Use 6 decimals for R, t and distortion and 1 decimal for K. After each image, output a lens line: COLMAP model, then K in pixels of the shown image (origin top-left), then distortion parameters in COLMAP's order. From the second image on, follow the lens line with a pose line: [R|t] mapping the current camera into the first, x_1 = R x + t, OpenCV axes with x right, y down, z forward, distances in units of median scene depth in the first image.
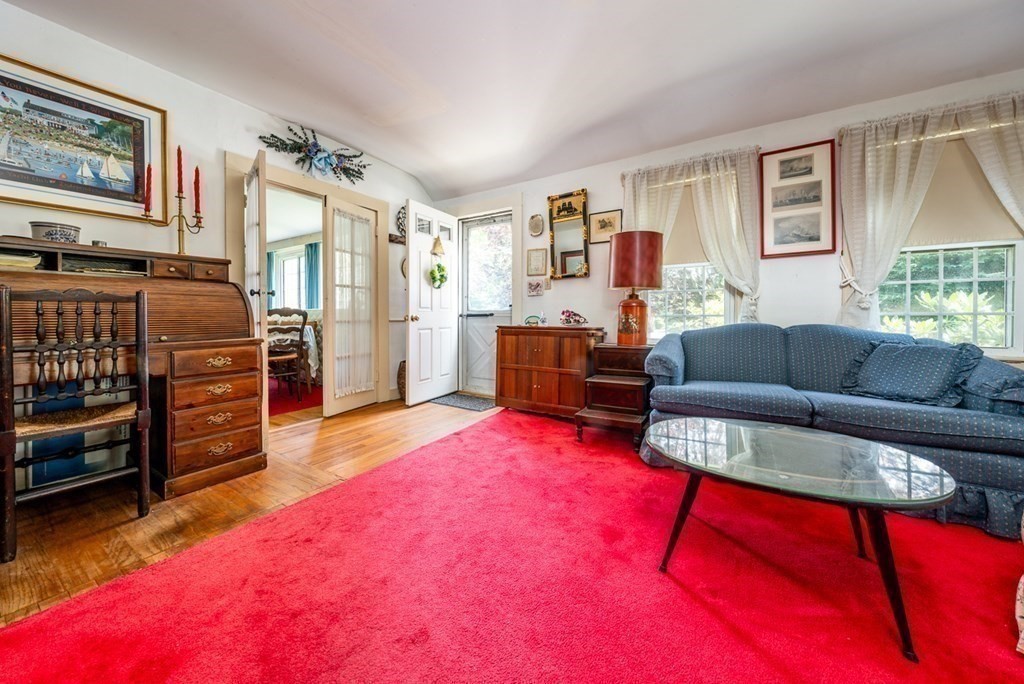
lens RADIAL K [[357.3, 0, 509.6], [0, 357.3, 316.9], [0, 0, 1]] dist [-0.005516, 0.000081]
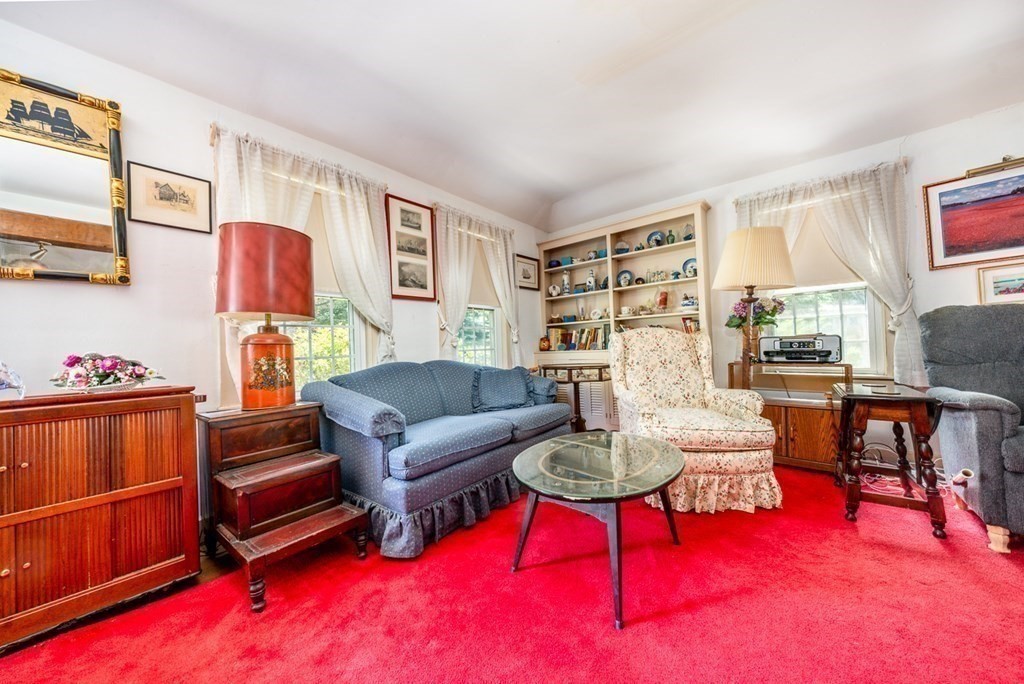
lens RADIAL K [[357.3, 0, 513.8], [0, 357.3, 344.6], [0, 0, 1]] dist [-0.005516, 0.000081]
pose [[0.137702, 0.007912, 0.990442, -0.221347], [0.043148, 0.998971, -0.013979, -0.002584], [-0.989533, 0.044661, 0.137219, 0.483390]]
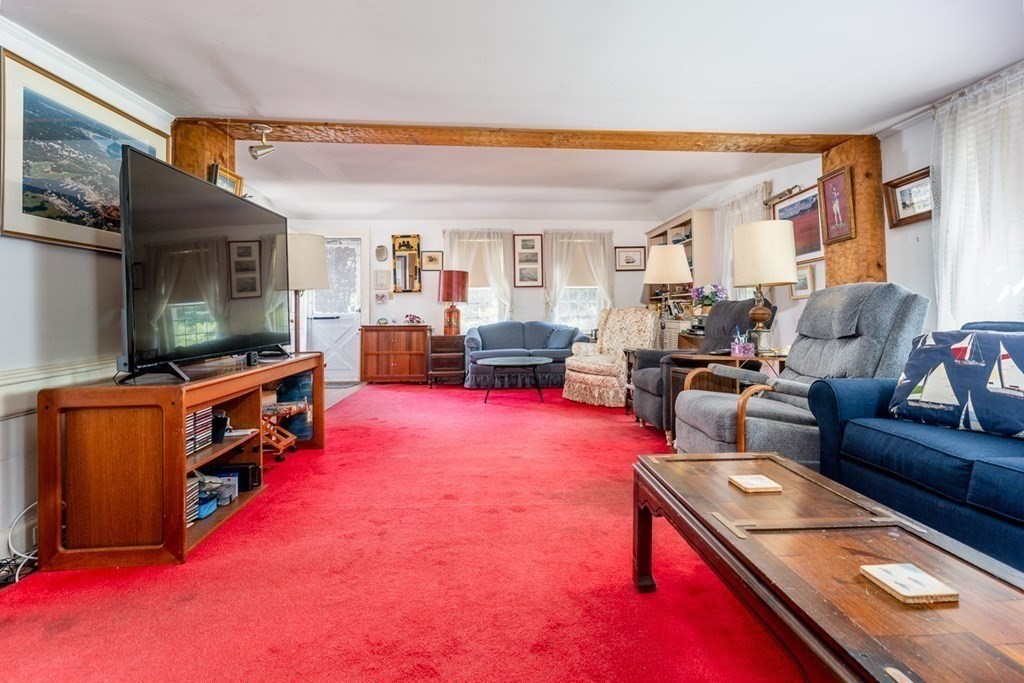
lens RADIAL K [[500.9, 0, 523.7], [0, 500.9, 310.1], [0, 0, 1]] dist [-0.000884, -0.000009]
pose [[0.821438, -0.000069, 0.570297, -0.747496], [0.006954, 0.999927, -0.009895, -0.013994], [-0.570255, 0.012094, 0.821379, -1.174780]]
